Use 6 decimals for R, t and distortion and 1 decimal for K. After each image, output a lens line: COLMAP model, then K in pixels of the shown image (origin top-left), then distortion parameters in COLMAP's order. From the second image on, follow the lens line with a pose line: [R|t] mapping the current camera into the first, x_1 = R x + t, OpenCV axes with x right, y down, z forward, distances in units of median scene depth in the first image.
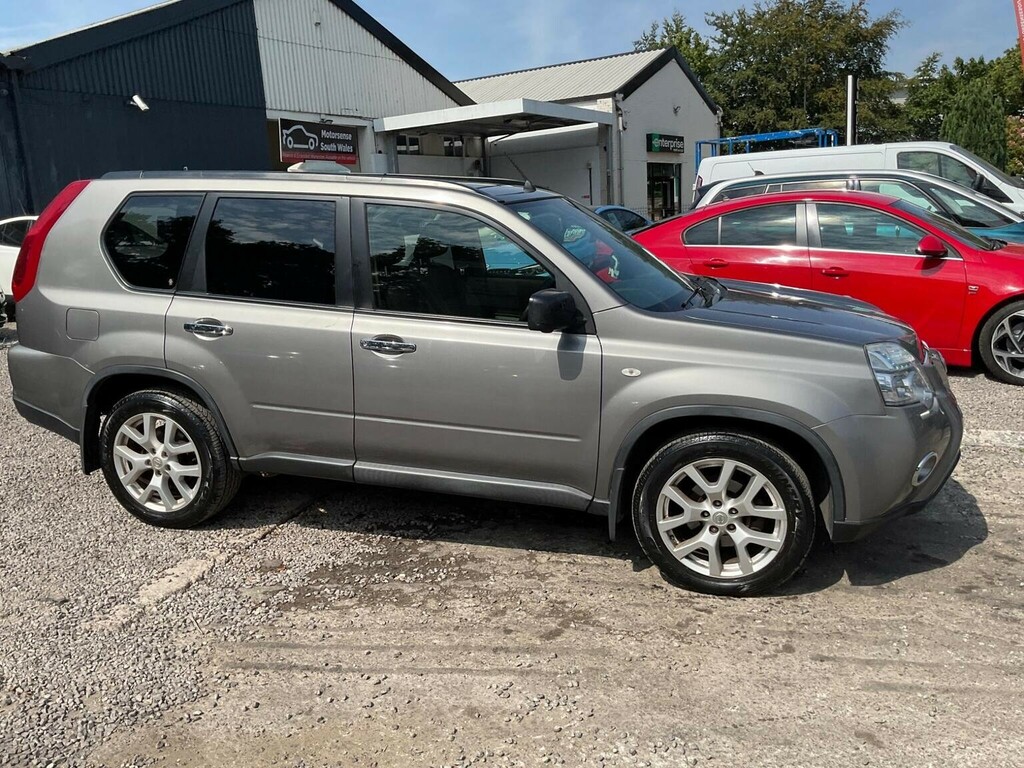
lens RADIAL K [[851.8, 0, 510.9], [0, 851.8, 387.3], [0, 0, 1]] dist [0.070933, -0.133993]
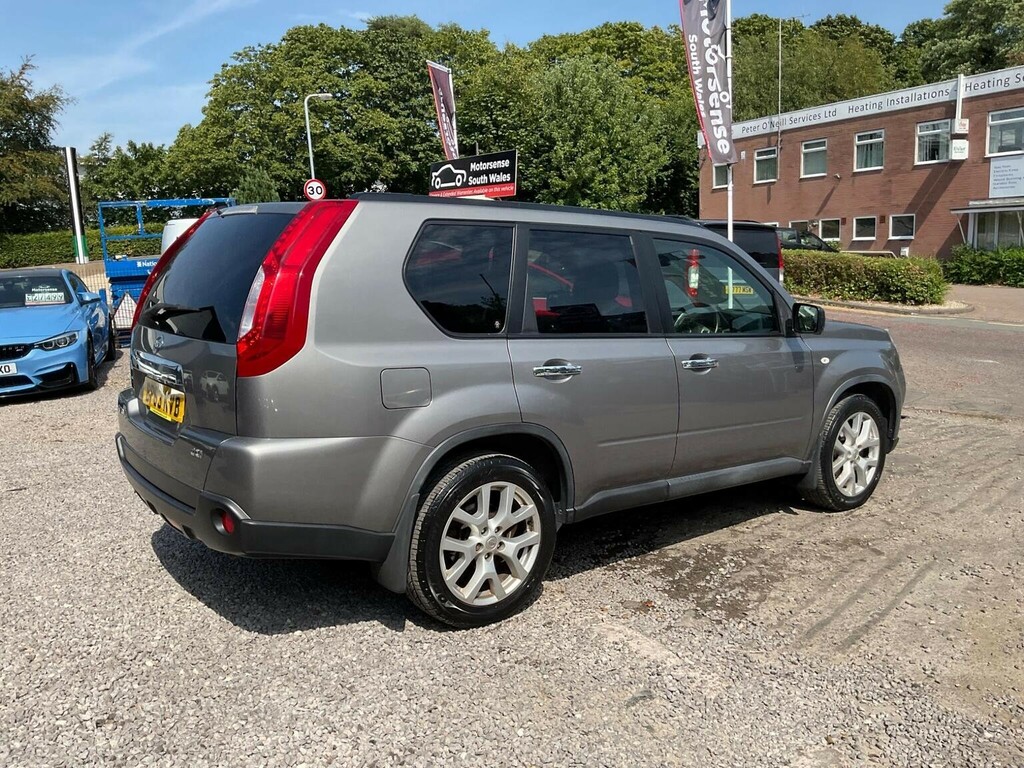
lens RADIAL K [[851.8, 0, 516.4], [0, 851.8, 374.3], [0, 0, 1]] dist [0.070933, -0.133993]
pose [[0.576485, -0.098511, 0.811147, -1.077732], [0.180354, 0.983563, -0.008728, -0.062377], [-0.796955, 0.151325, 0.584777, 0.489464]]
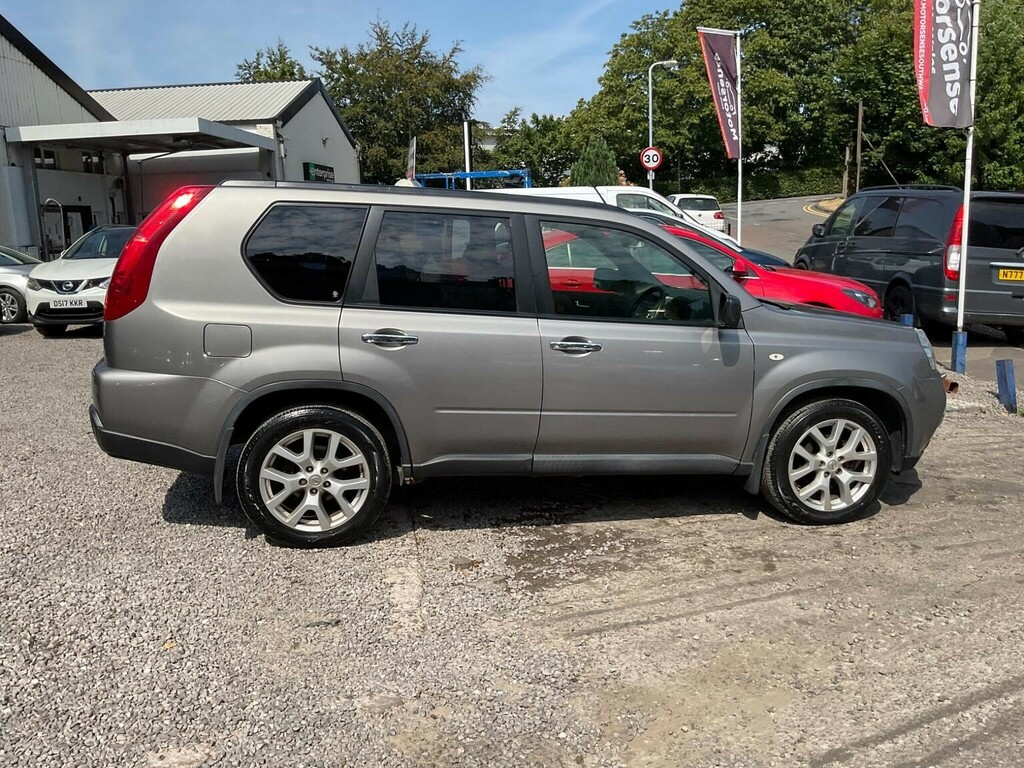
lens RADIAL K [[851.8, 0, 513.1], [0, 851.8, 387.8], [0, 0, 1]] dist [0.070933, -0.133993]
pose [[0.885938, -0.059007, 0.460035, -0.669965], [0.074538, 0.997095, -0.015652, 0.015501], [-0.457775, 0.048157, 0.887763, 0.037606]]
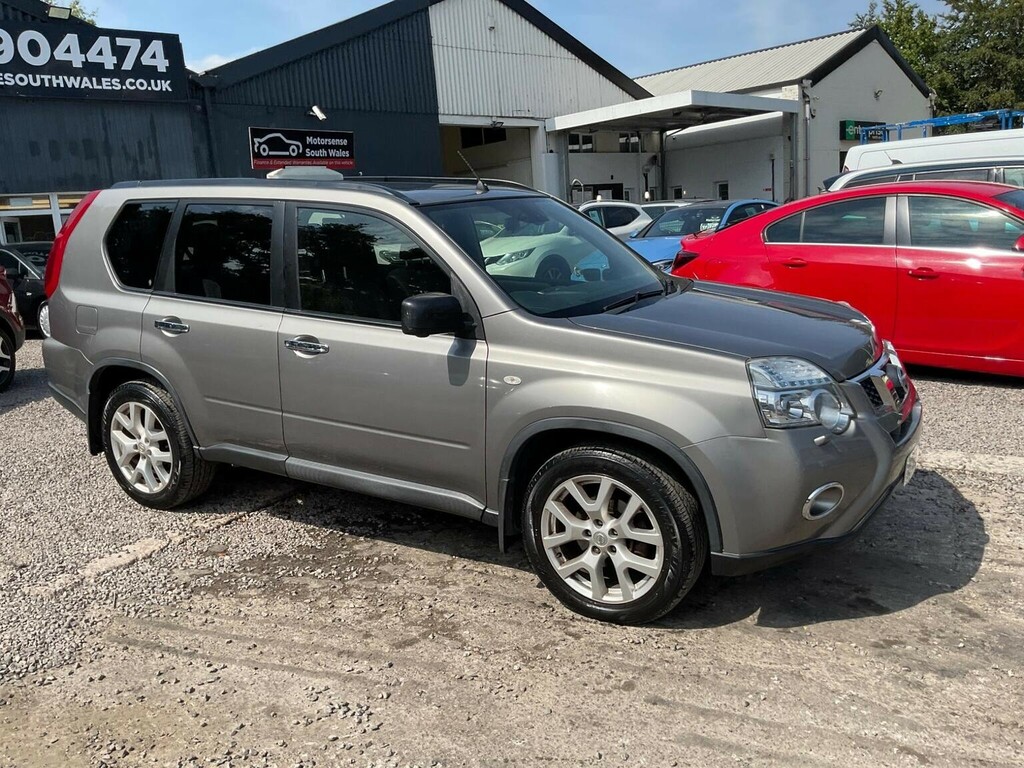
lens RADIAL K [[851.8, 0, 507.0], [0, 851.8, 385.0], [0, 0, 1]] dist [0.070933, -0.133993]
pose [[0.968563, 0.034773, -0.246326, 0.312785], [-0.034532, 0.999390, 0.005301, -0.014061], [0.246360, 0.003372, 0.969173, 0.057107]]
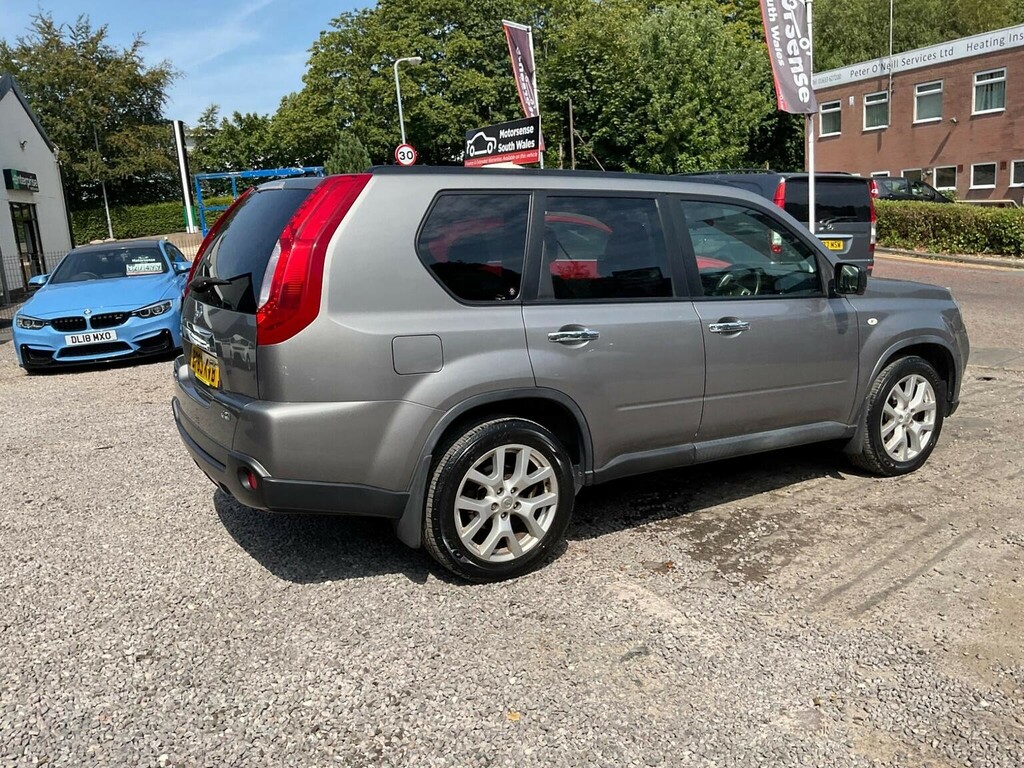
lens RADIAL K [[851.8, 0, 513.9], [0, 851.8, 384.9], [0, 0, 1]] dist [0.070933, -0.133993]
pose [[0.669873, -0.146093, 0.727961, -1.037932], [0.186260, 0.982164, 0.025711, -0.050402], [-0.718733, 0.118367, 0.685137, 0.408952]]
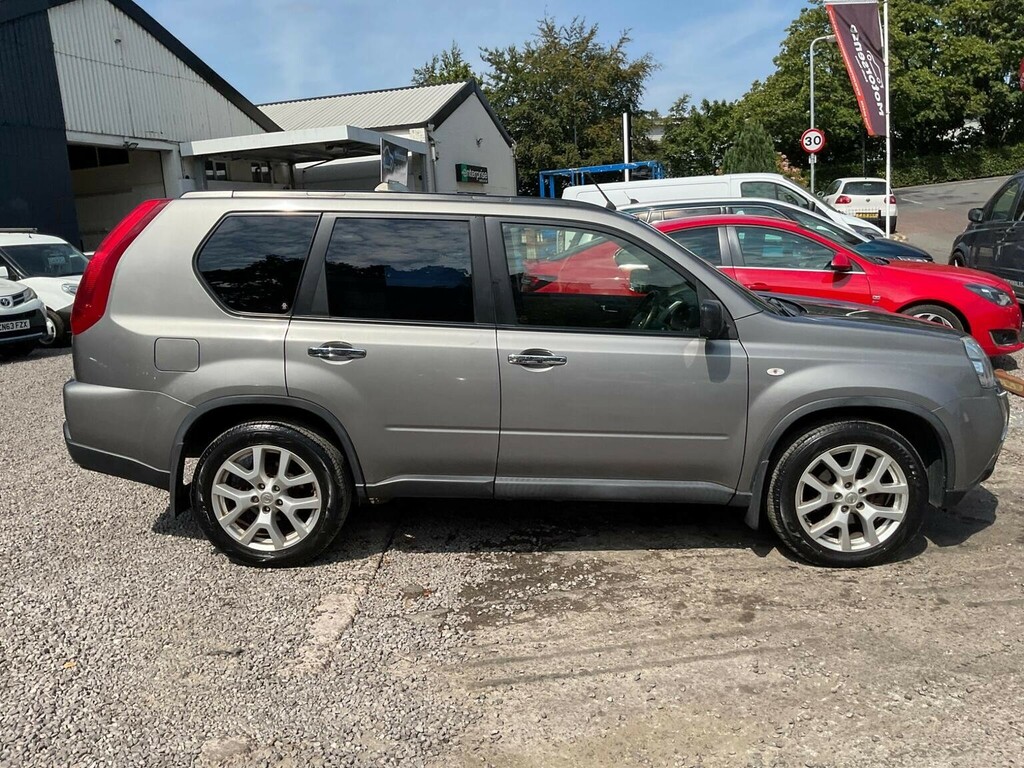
lens RADIAL K [[851.8, 0, 513.5], [0, 851.8, 388.0], [0, 0, 1]] dist [0.070933, -0.133993]
pose [[0.962686, -0.054273, 0.265124, -0.404432], [0.062435, 0.997797, -0.022449, 0.004094], [-0.263321, 0.038164, 0.963953, 0.014324]]
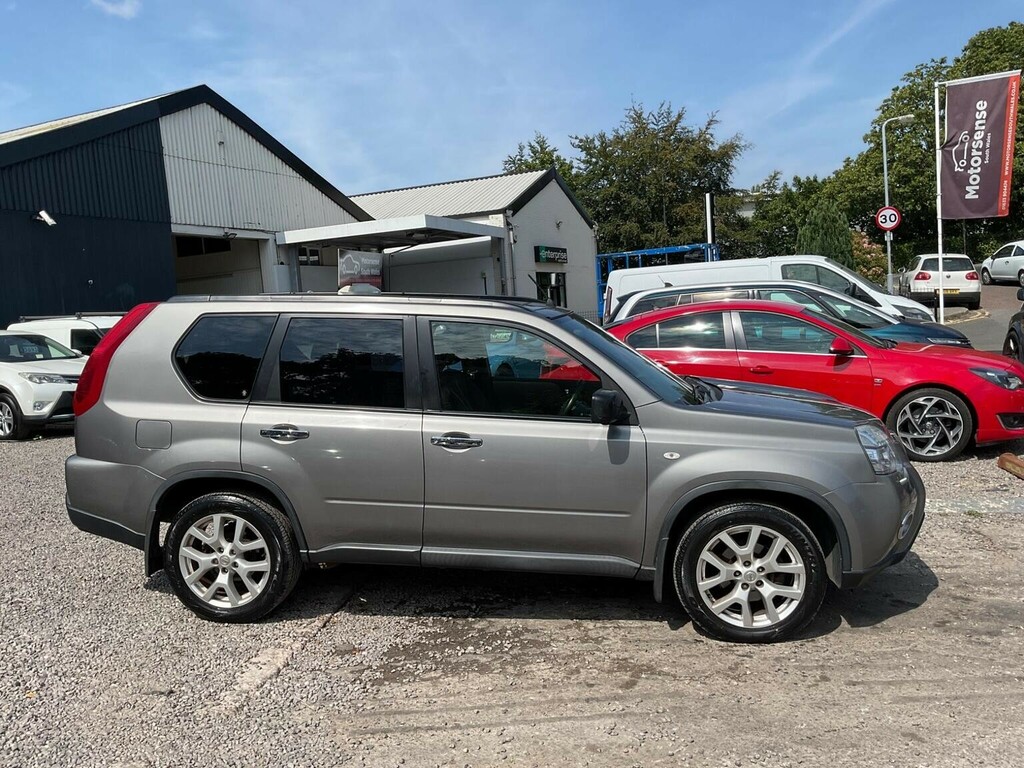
lens RADIAL K [[851.8, 0, 511.1], [0, 851.8, 384.4], [0, 0, 1]] dist [0.070933, -0.133993]
pose [[0.988547, -0.025902, 0.148671, -0.217247], [0.043917, 0.991898, -0.119200, 0.012934], [-0.144379, 0.124364, 0.981676, -0.137264]]
